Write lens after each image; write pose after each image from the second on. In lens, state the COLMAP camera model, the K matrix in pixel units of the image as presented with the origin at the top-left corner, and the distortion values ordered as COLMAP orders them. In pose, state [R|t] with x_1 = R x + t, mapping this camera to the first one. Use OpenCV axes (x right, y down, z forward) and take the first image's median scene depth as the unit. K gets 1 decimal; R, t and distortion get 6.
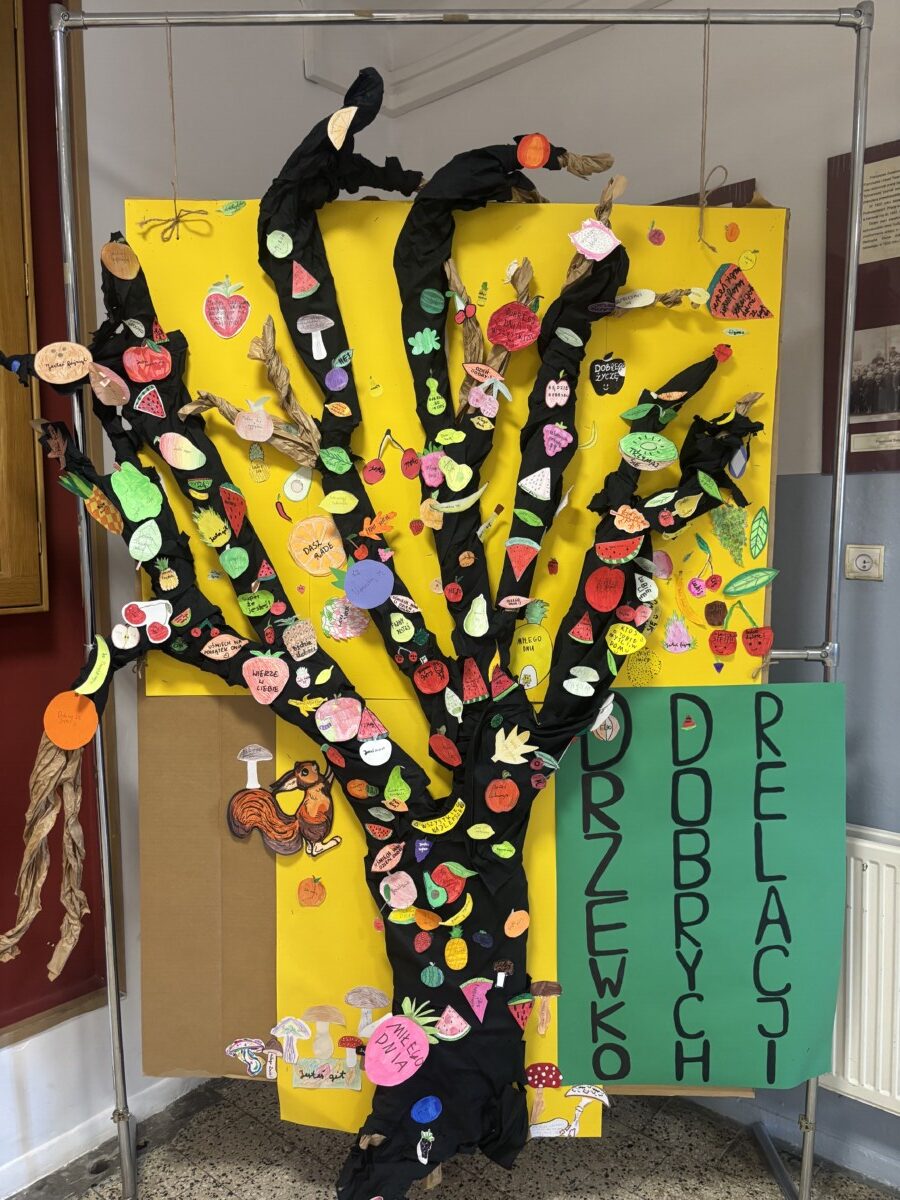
lens RADIAL K [[929.7, 0, 454.1], [0, 929.7, 605.0], [0, 0, 1]] dist [0.015065, -0.005677]
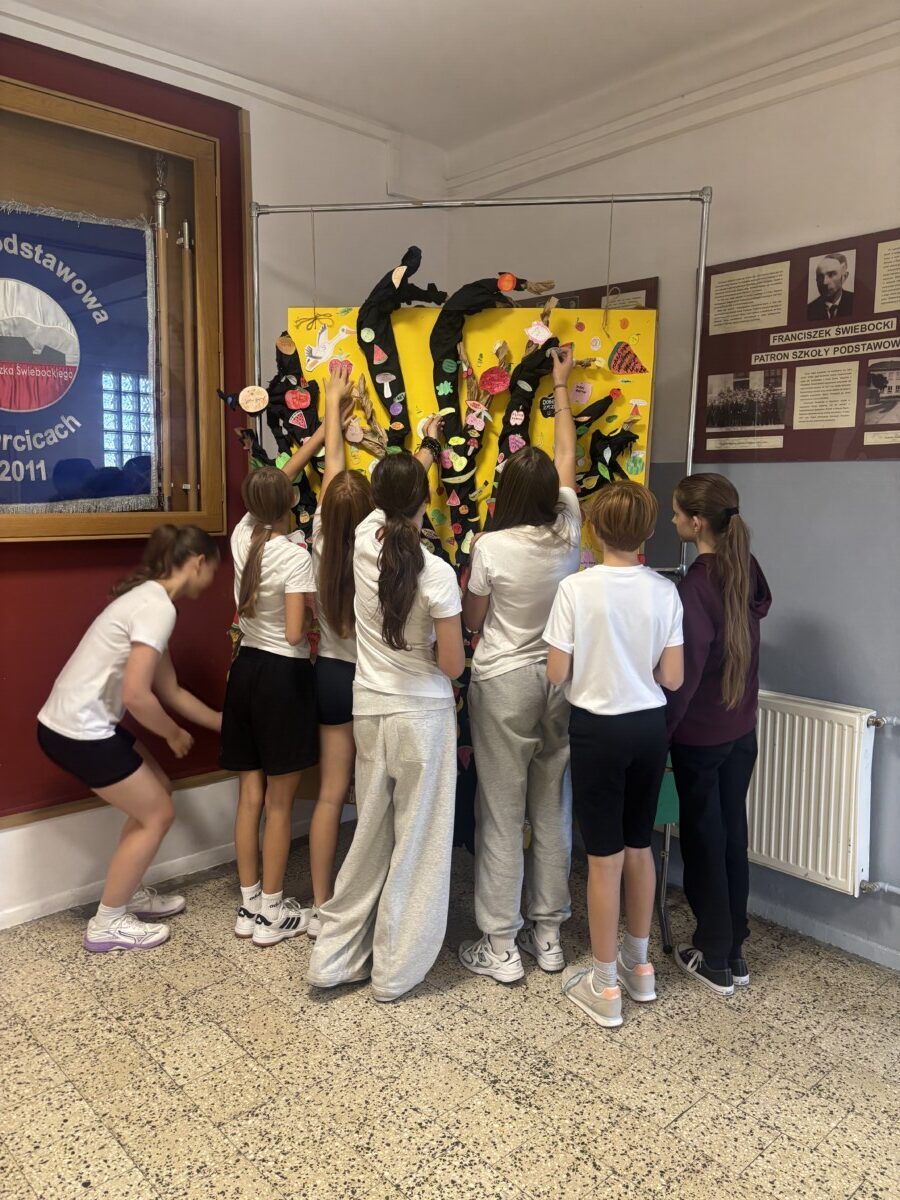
lens RADIAL K [[932.6, 0, 450.0], [0, 932.6, 600.0], [0, 0, 1]] dist [0.008086, -0.000285]
pose [[0.988273, 0.037303, -0.148068, 0.256888], [-0.031240, 0.998584, 0.043062, 0.048166], [0.149464, -0.037931, 0.988039, -0.788385]]
